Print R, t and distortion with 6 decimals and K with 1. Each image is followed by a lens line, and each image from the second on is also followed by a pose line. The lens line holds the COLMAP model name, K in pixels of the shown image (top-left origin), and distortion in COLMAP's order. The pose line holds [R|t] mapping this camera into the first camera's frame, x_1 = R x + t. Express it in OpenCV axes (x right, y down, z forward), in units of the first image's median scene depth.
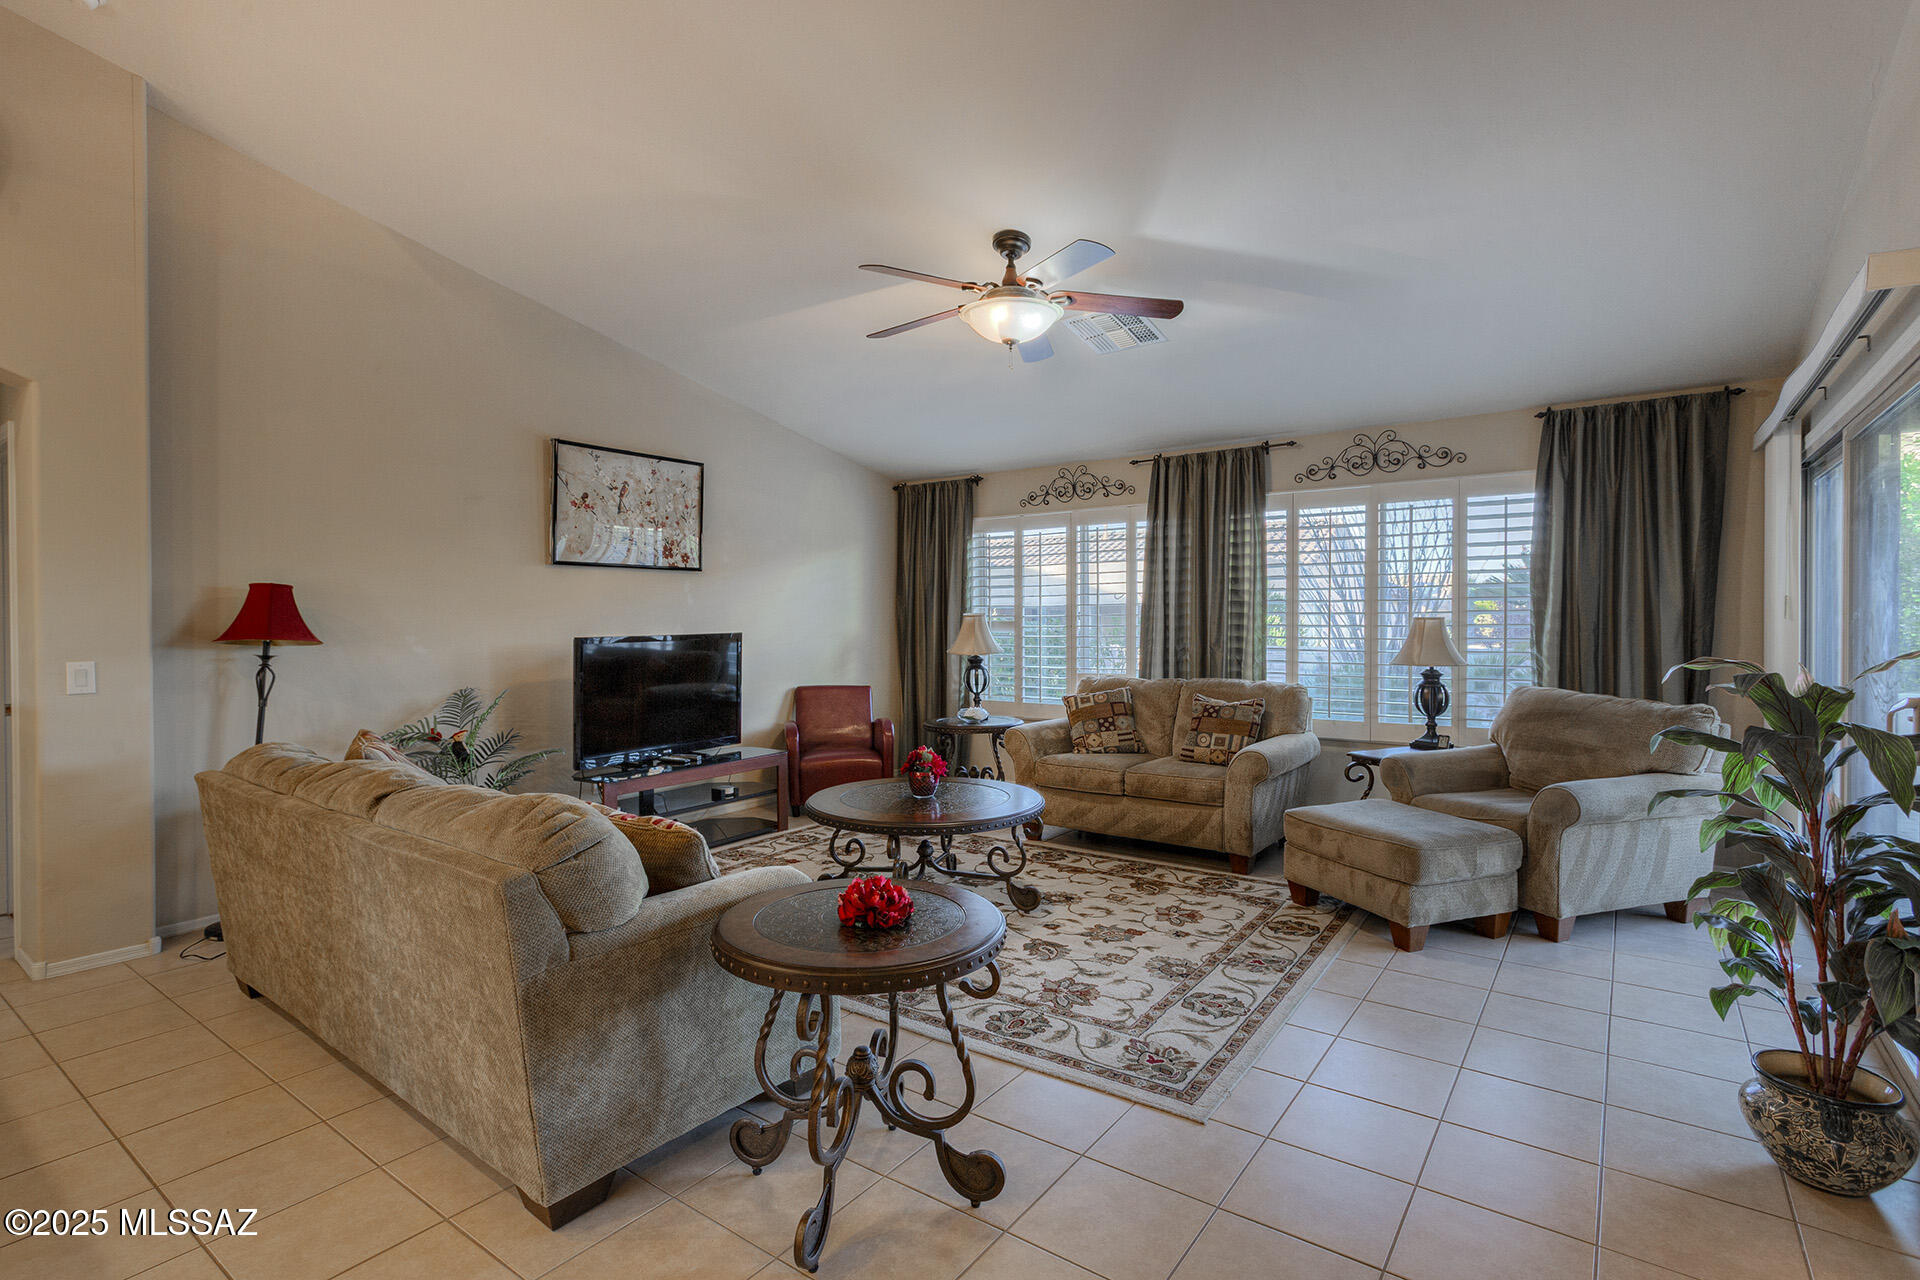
lens RADIAL K [[913.8, 0, 958.7], [0, 913.8, 621.9], [0, 0, 1]] dist [0.001967, 0.000631]
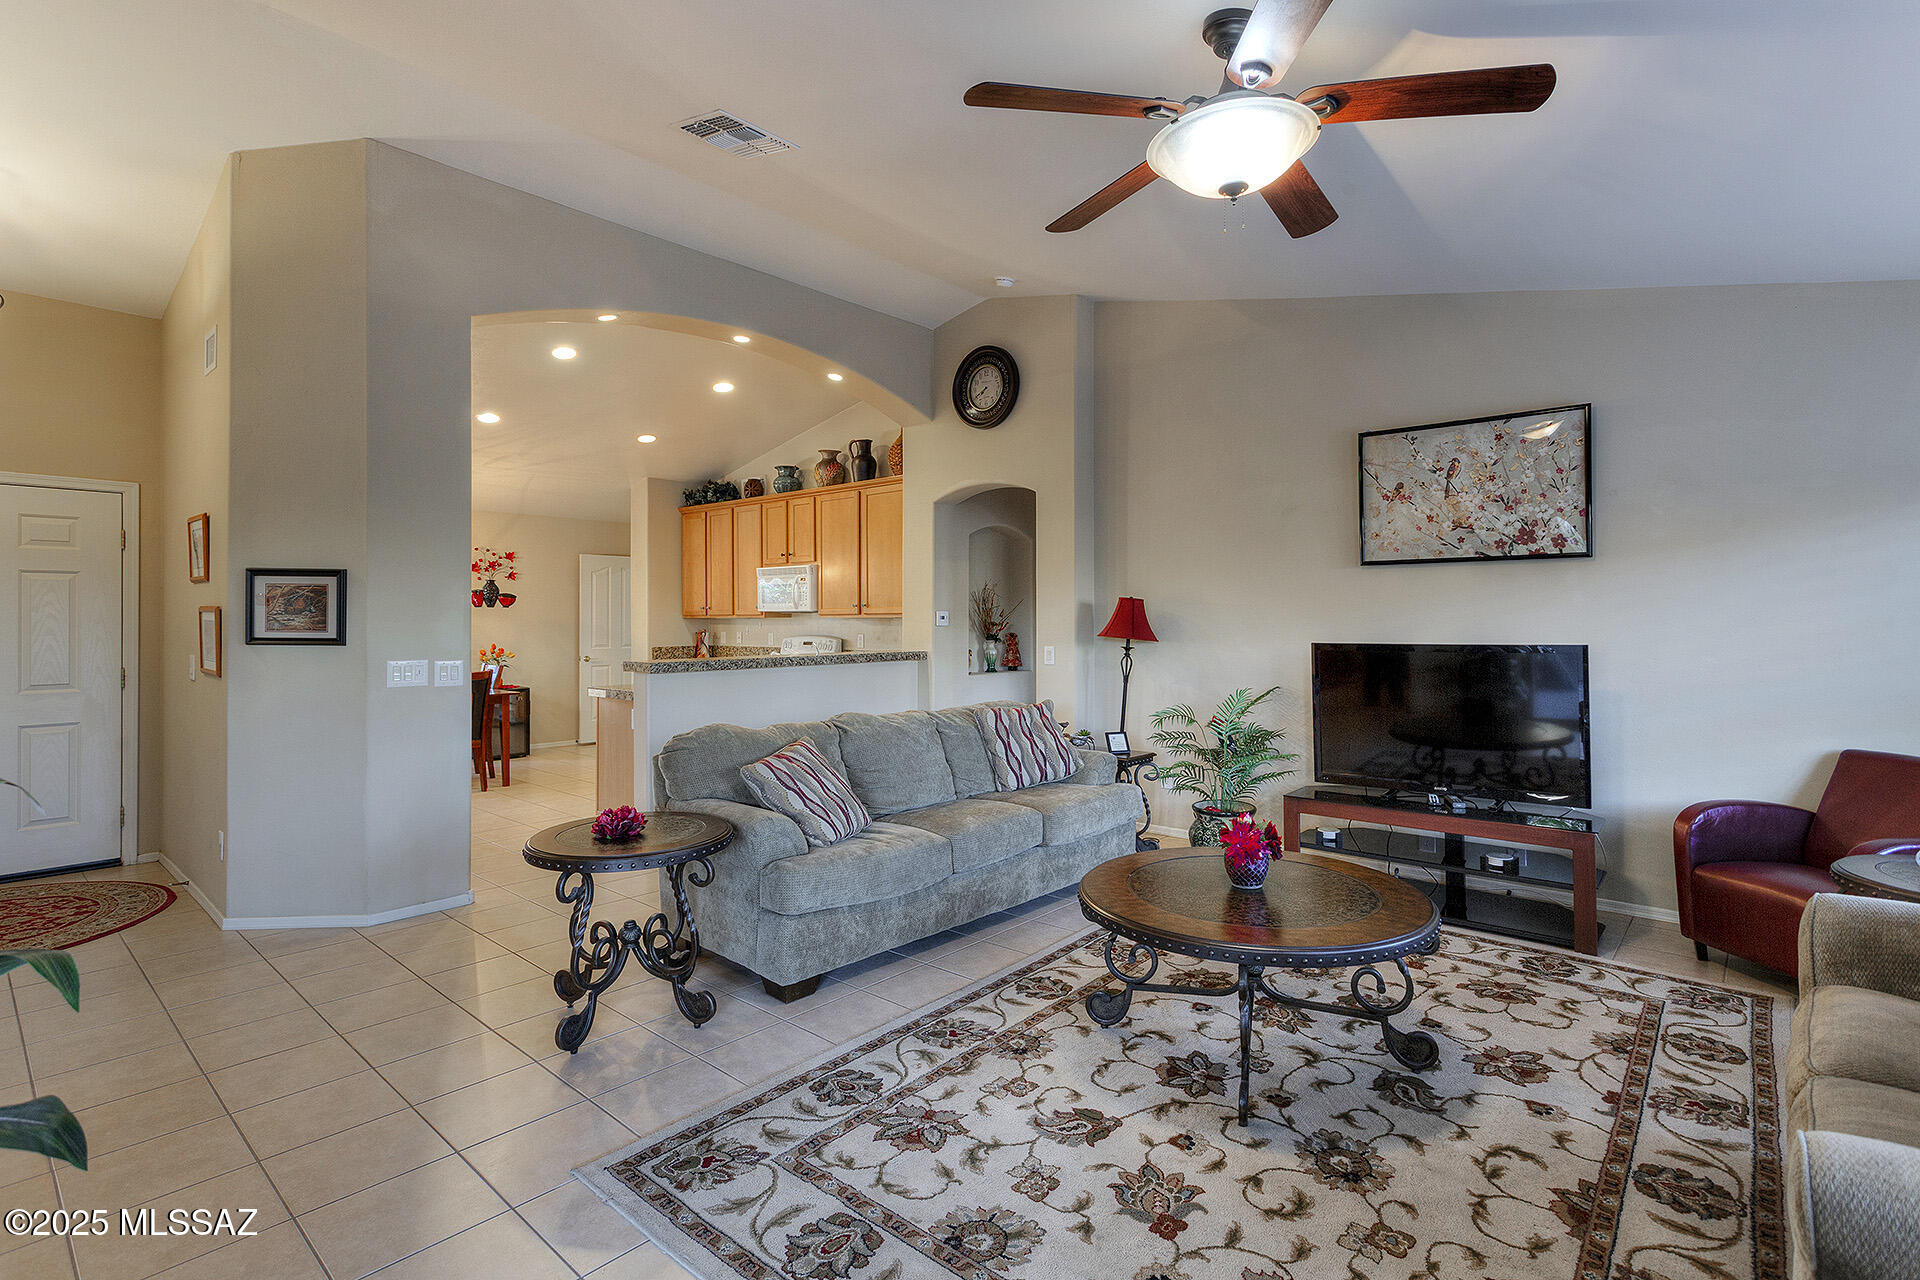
lens RADIAL K [[913.8, 0, 981.7], [0, 913.8, 609.5], [0, 0, 1]] dist [0.001967, 0.000631]
pose [[-0.080974, -0.001897, -0.996714, 0.710491], [0.000544, 0.999998, -0.001948, -0.020387], [0.996716, -0.000700, -0.080973, 0.902197]]
